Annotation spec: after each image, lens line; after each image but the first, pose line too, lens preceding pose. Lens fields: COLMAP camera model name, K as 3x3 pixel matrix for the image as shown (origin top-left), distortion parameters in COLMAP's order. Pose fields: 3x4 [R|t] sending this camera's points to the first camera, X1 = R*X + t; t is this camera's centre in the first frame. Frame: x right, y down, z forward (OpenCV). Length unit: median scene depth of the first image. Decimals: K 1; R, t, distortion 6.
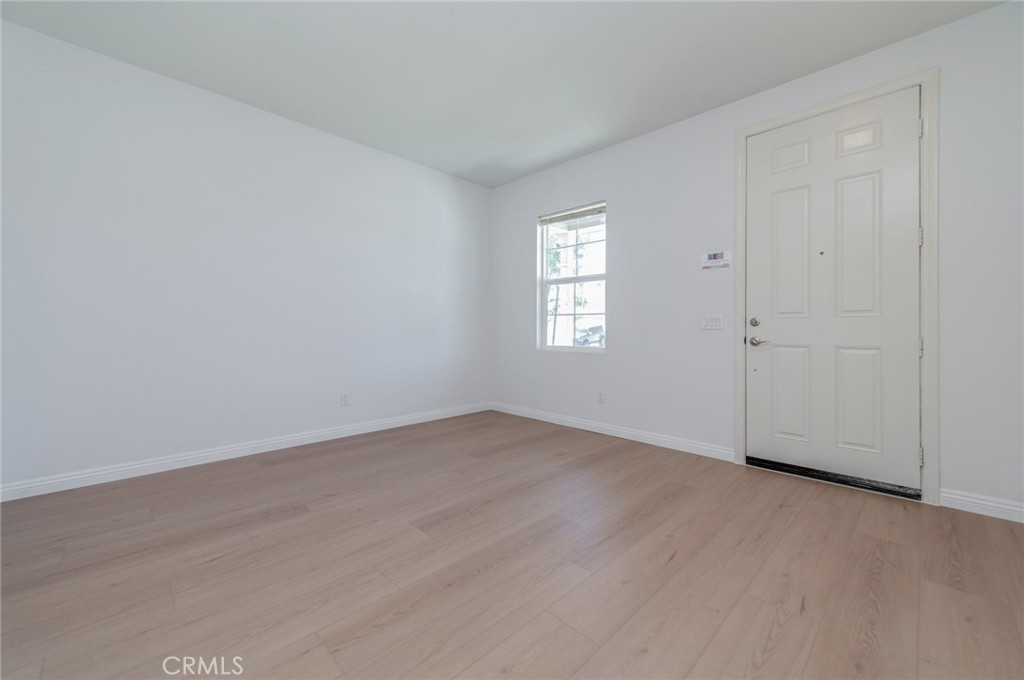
lens RADIAL K [[403.5, 0, 514.7], [0, 403.5, 331.4], [0, 0, 1]] dist [0.003021, -0.000223]
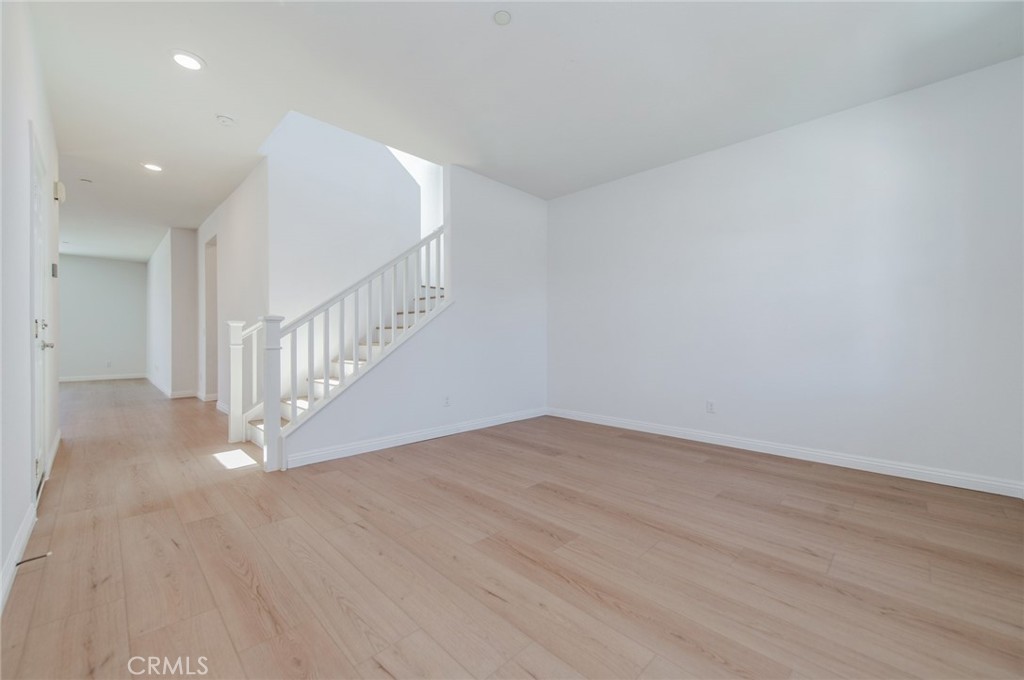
lens RADIAL K [[403.5, 0, 514.8], [0, 403.5, 340.5], [0, 0, 1]] dist [0.003021, -0.000223]
pose [[0.015081, 0.004065, -0.999878, 1.169089], [-0.011860, 0.999922, 0.003886, 0.002978], [0.999816, 0.011800, 0.015128, 0.949001]]
